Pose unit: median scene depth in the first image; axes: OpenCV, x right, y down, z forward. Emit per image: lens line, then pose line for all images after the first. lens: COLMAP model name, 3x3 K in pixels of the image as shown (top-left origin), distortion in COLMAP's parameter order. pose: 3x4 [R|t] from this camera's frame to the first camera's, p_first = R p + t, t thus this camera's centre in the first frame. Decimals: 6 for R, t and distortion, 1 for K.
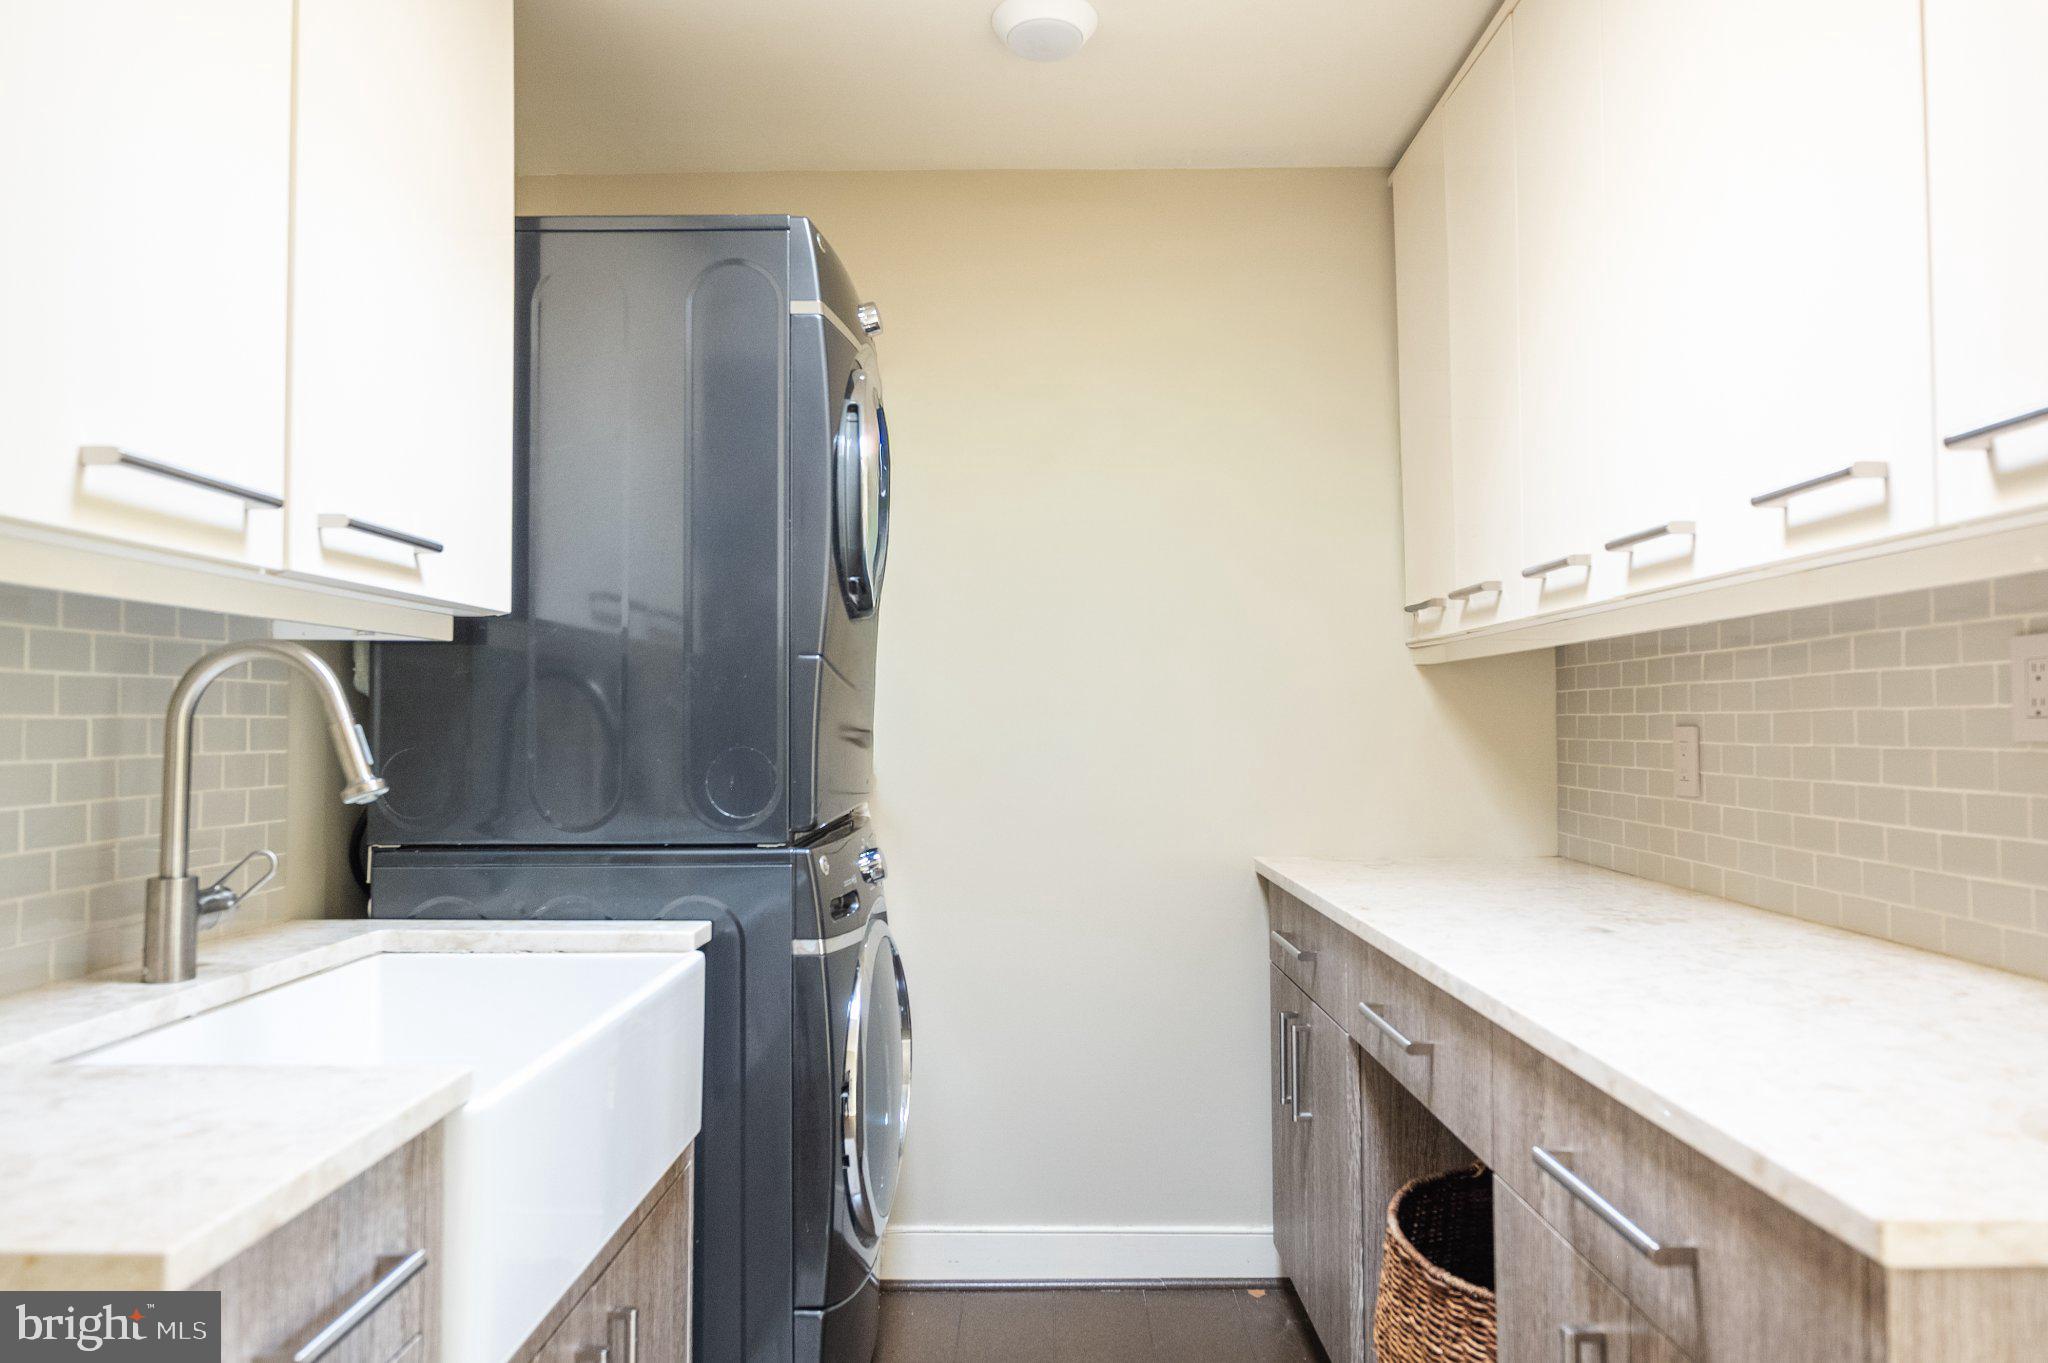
lens RADIAL K [[1279.2, 0, 1024.0], [0, 1279.2, 681.5], [0, 0, 1]] dist [-0.005112, 0.001525]
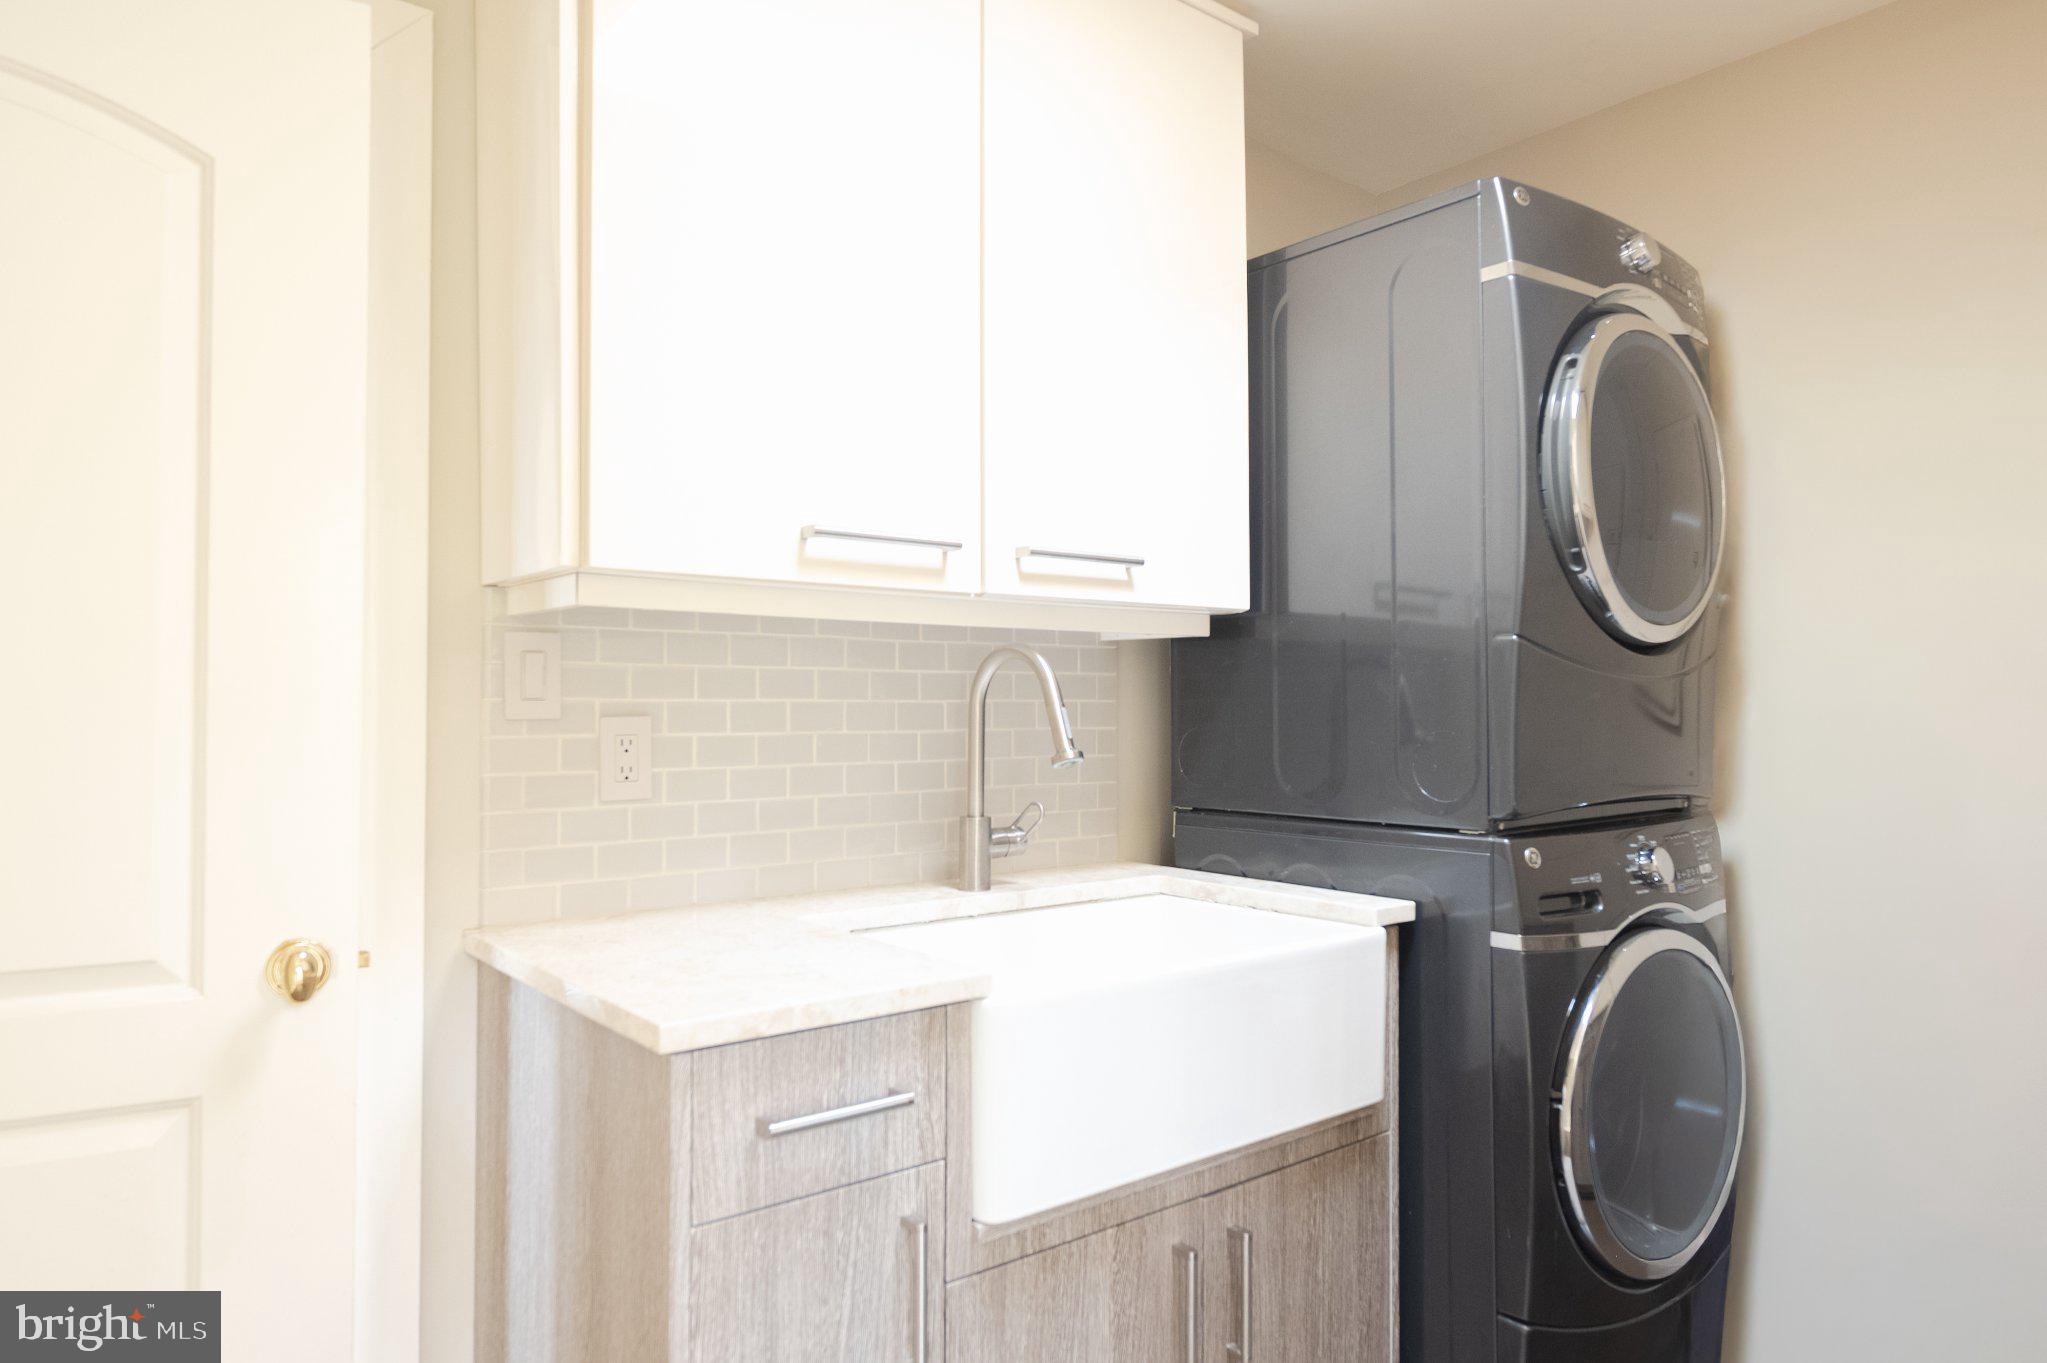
lens RADIAL K [[1278.5, 0, 1023.5], [0, 1278.5, 681.5], [0, 0, 1]] dist [-0.005112, 0.001525]
pose [[0.638117, -0.012340, -0.769841, 0.434514], [0.023504, 0.999718, 0.003458, 0.002365], [0.769581, -0.020301, 0.638227, 0.148657]]
